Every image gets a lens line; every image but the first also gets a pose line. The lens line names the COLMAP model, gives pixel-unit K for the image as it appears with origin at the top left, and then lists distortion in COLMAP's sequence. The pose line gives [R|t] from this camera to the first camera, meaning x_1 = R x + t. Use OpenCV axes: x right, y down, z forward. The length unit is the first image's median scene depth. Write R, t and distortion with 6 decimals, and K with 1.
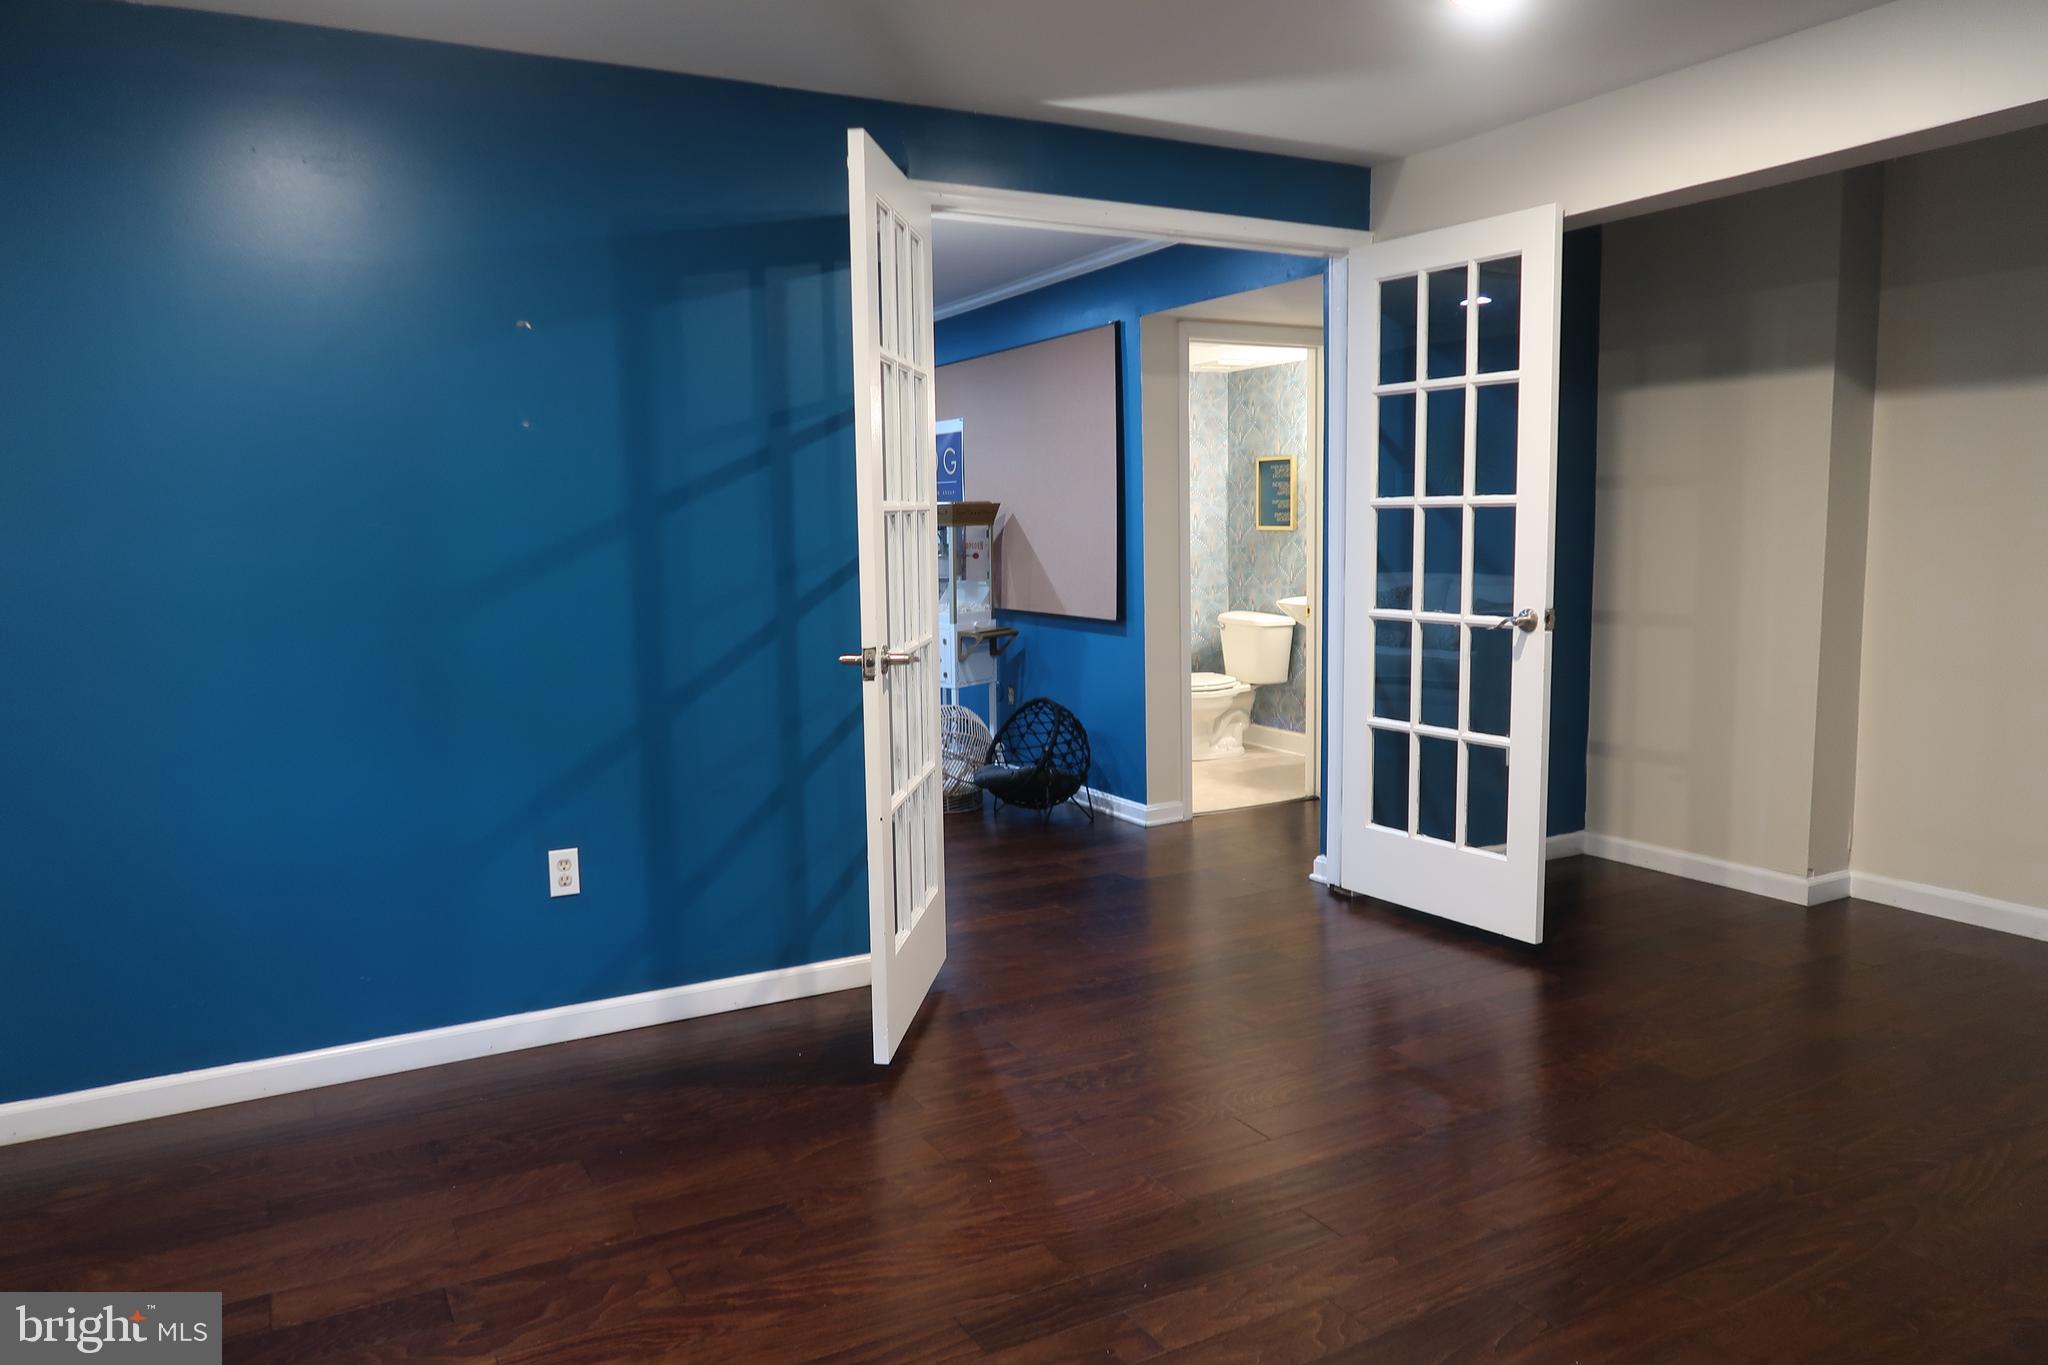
lens RADIAL K [[1425.6, 0, 1019.6], [0, 1425.6, 692.5], [0, 0, 1]] dist [-0.019285, 0.005353]
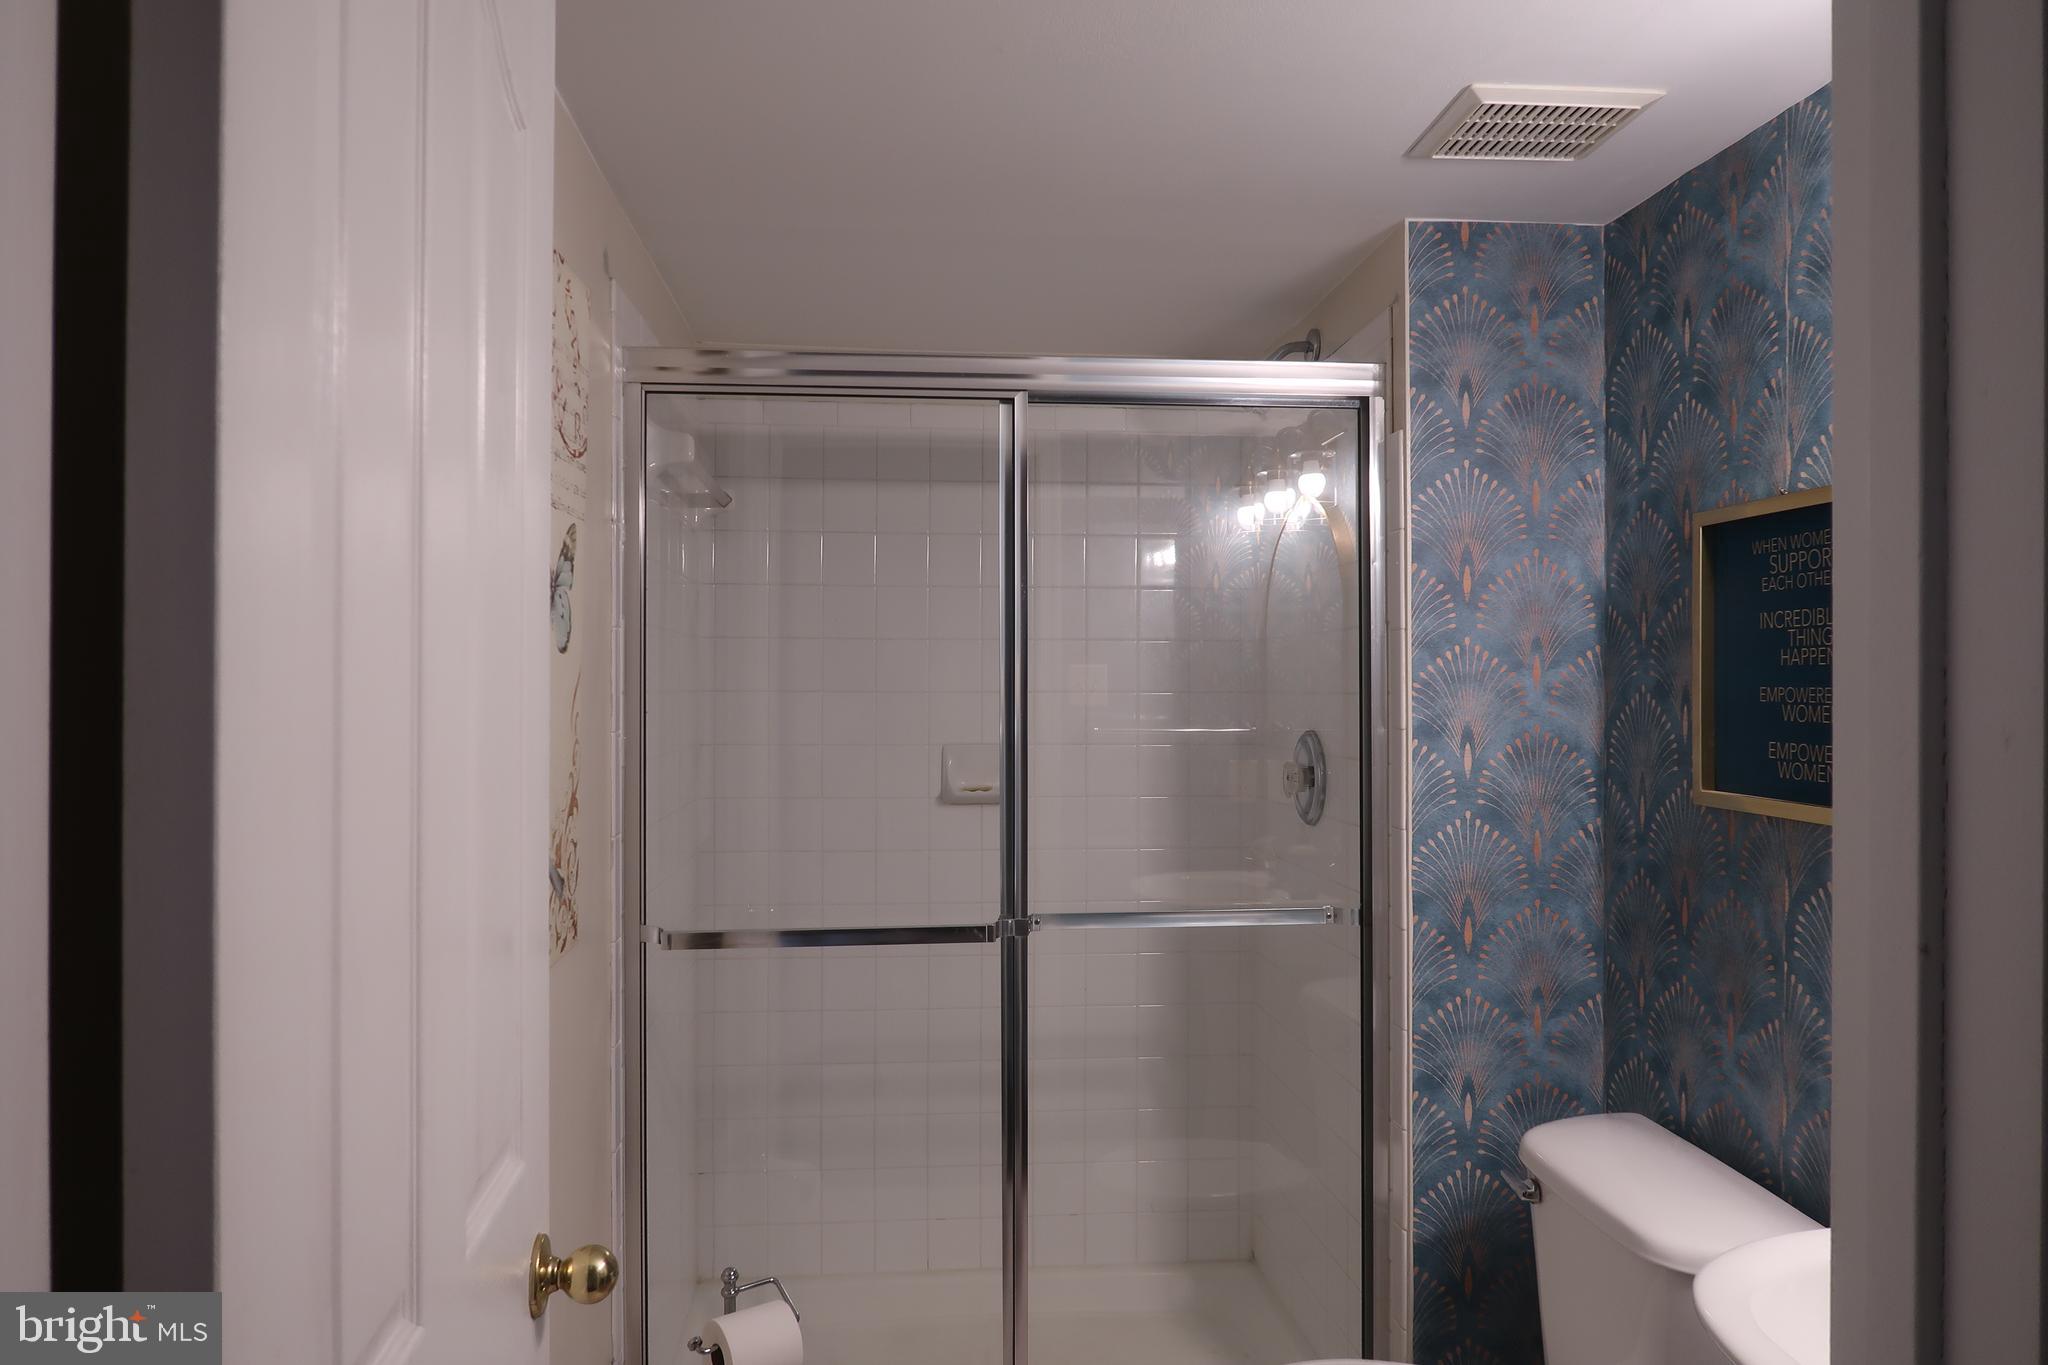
lens RADIAL K [[1425.6, 0, 1014.7], [0, 1425.6, 686.8], [0, 0, 1]] dist [-0.019285, 0.005353]
pose [[0.918210, 0.019514, -0.395613, 0.151964], [-0.064844, 0.992716, -0.101535, -0.099781], [0.390751, 0.118884, 0.912787, 0.713607]]
